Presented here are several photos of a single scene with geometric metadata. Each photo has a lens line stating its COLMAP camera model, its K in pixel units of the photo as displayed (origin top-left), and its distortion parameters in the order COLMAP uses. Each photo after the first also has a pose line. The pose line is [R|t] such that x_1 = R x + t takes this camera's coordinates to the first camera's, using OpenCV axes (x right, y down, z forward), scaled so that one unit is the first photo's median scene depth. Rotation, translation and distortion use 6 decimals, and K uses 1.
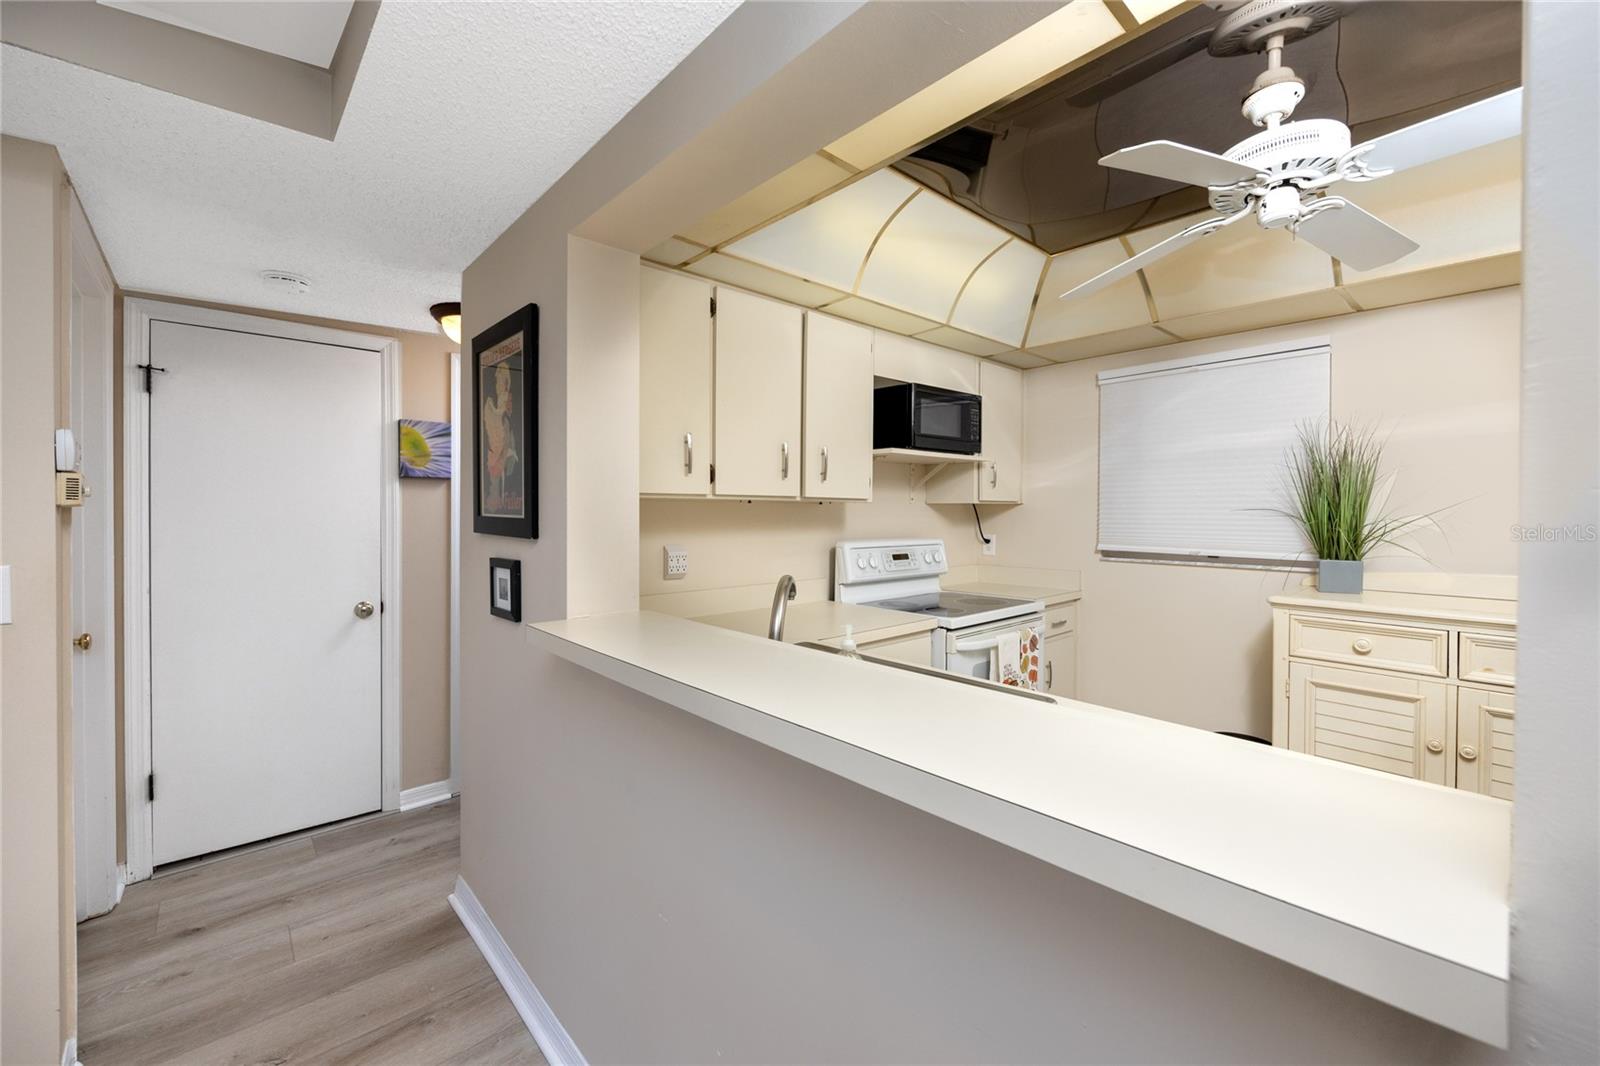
lens RADIAL K [[665.3, 0, 782.1], [0, 665.3, 507.8], [0, 0, 1]] dist [-0.006608, -0.000634]
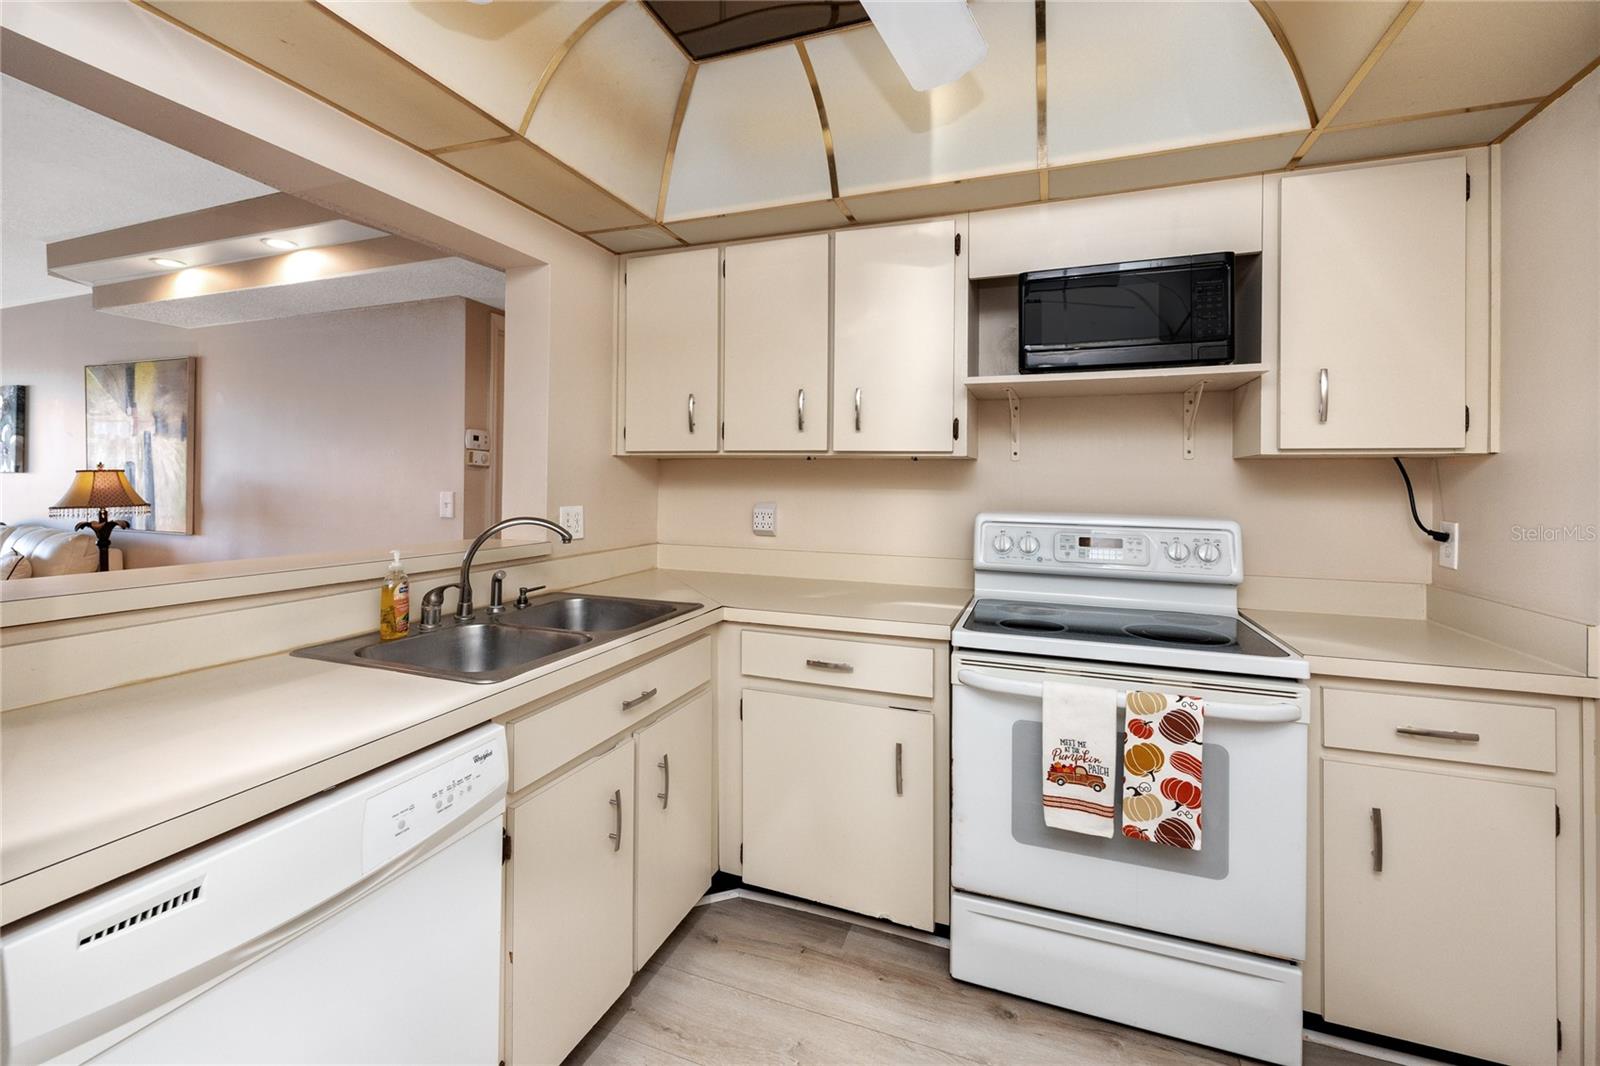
lens RADIAL K [[665.3, 0, 803.8], [0, 665.3, 480.4], [0, 0, 1]] dist [-0.006608, -0.000634]
pose [[0.448656, -0.002907, -0.893700, 0.700504], [-0.012154, 0.999882, -0.009354, 0.027062], [0.893622, 0.015059, 0.448568, 0.525718]]
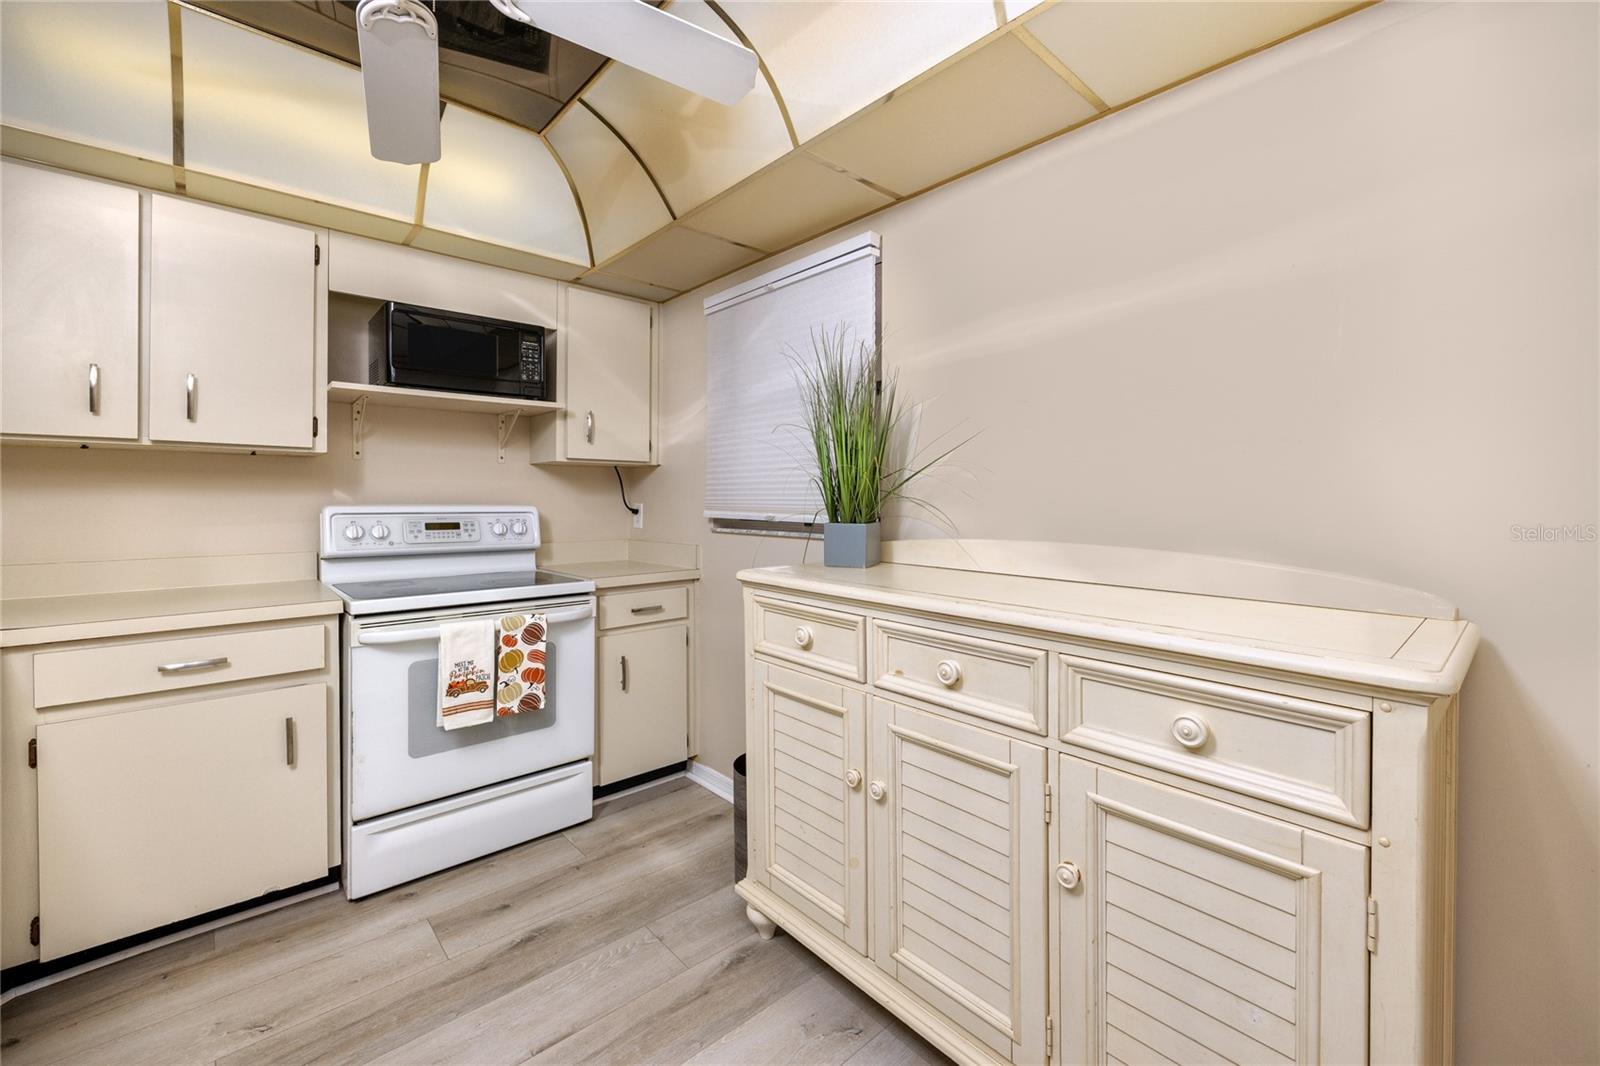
lens RADIAL K [[665.3, 0, 816.1], [0, 665.3, 496.1], [0, 0, 1]] dist [-0.006608, -0.000634]
pose [[0.999972, 0.000043, 0.007430, 0.708239], [-0.000021, 0.999996, -0.002902, 0.045001], [-0.007430, 0.002902, 0.999968, 0.219709]]
